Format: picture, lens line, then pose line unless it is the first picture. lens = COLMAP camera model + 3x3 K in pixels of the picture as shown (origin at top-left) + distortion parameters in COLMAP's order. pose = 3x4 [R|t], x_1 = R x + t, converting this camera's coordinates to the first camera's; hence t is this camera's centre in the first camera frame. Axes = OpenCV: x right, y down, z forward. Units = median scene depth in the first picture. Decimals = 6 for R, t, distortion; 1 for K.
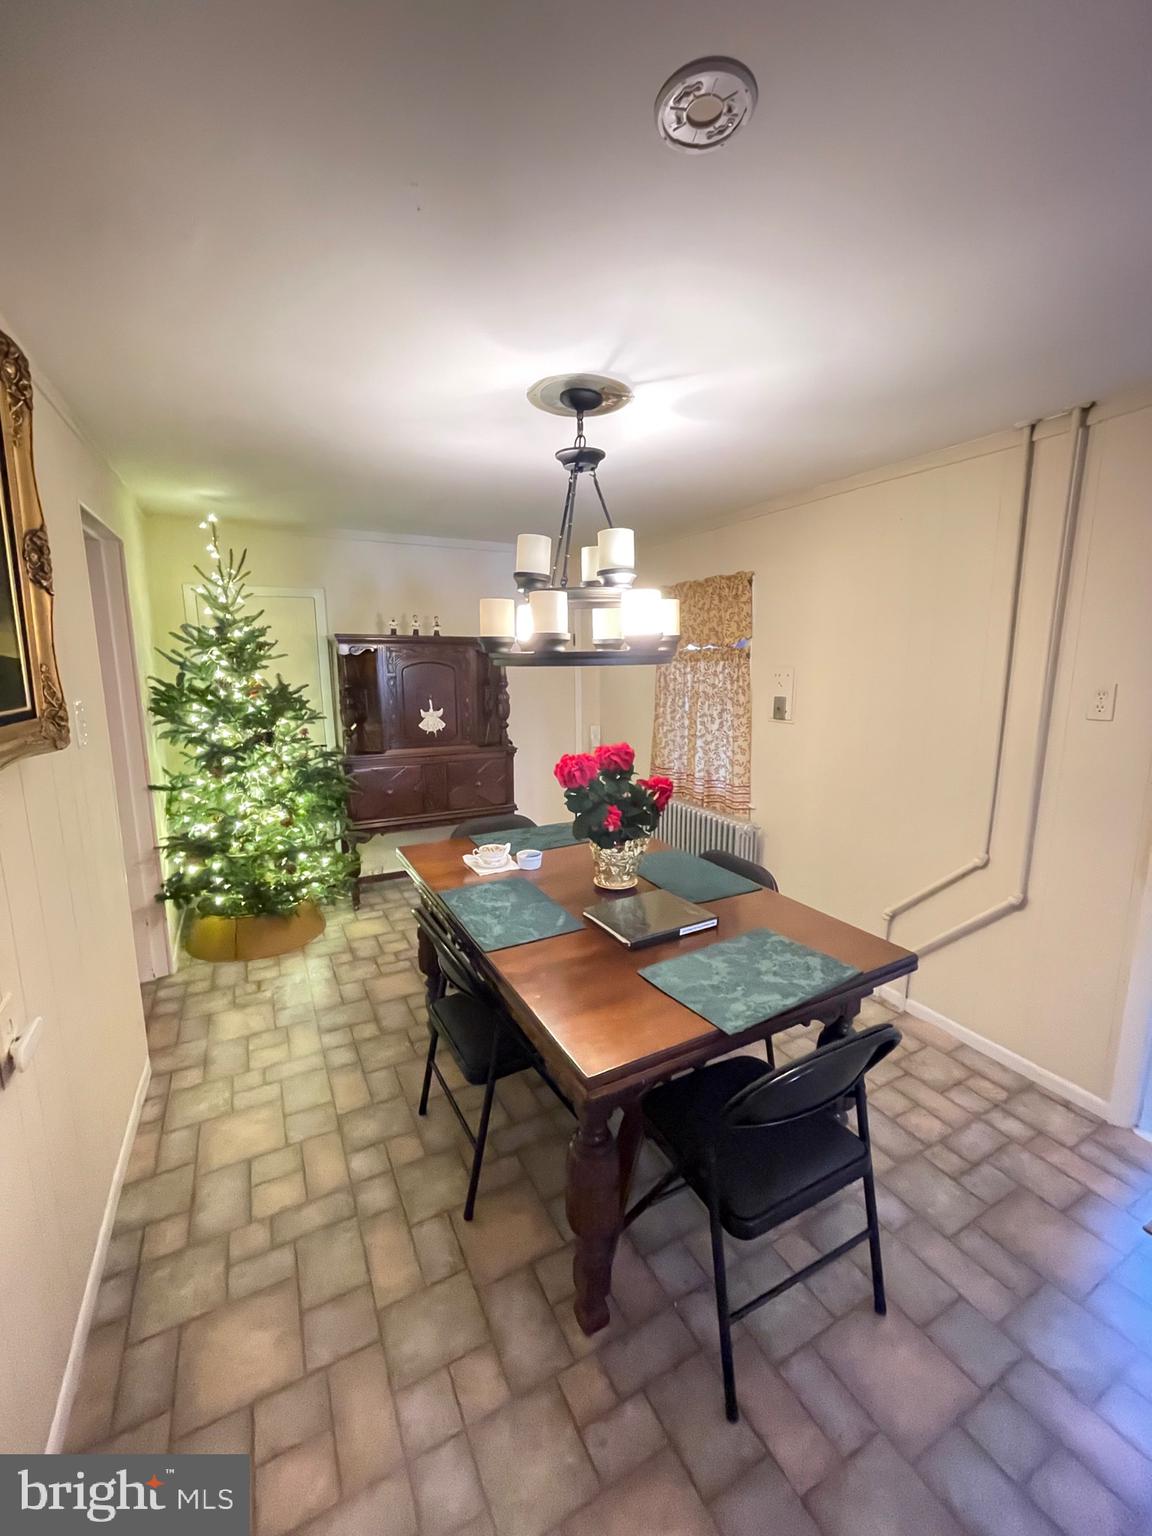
lens RADIAL K [[617.7, 0, 579.0], [0, 617.7, 756.7], [0, 0, 1]] dist [-0.001118, 0.000816]
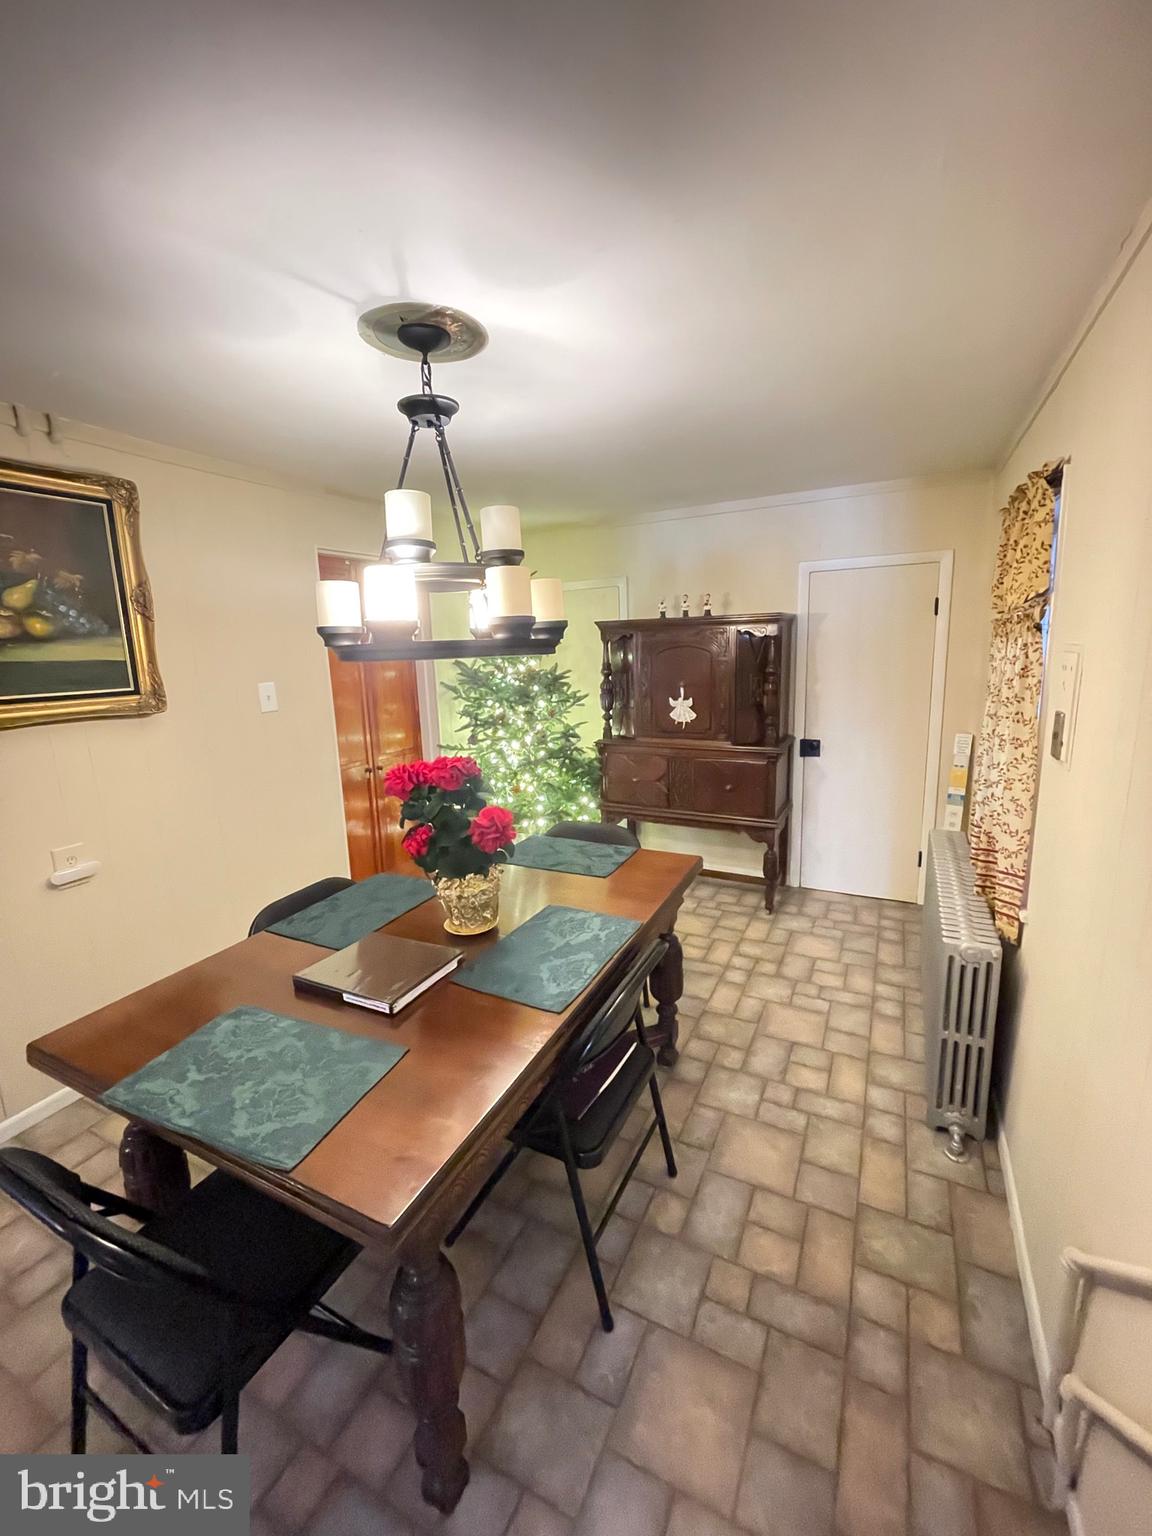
lens RADIAL K [[617.7, 0, 577.9], [0, 617.7, 758.8], [0, 0, 1]] dist [-0.001118, 0.000816]
pose [[0.572667, 0.133050, -0.808919, 0.459616], [-0.099050, 0.990743, 0.092834, -0.061890], [0.813782, 0.026960, 0.580545, 0.373196]]
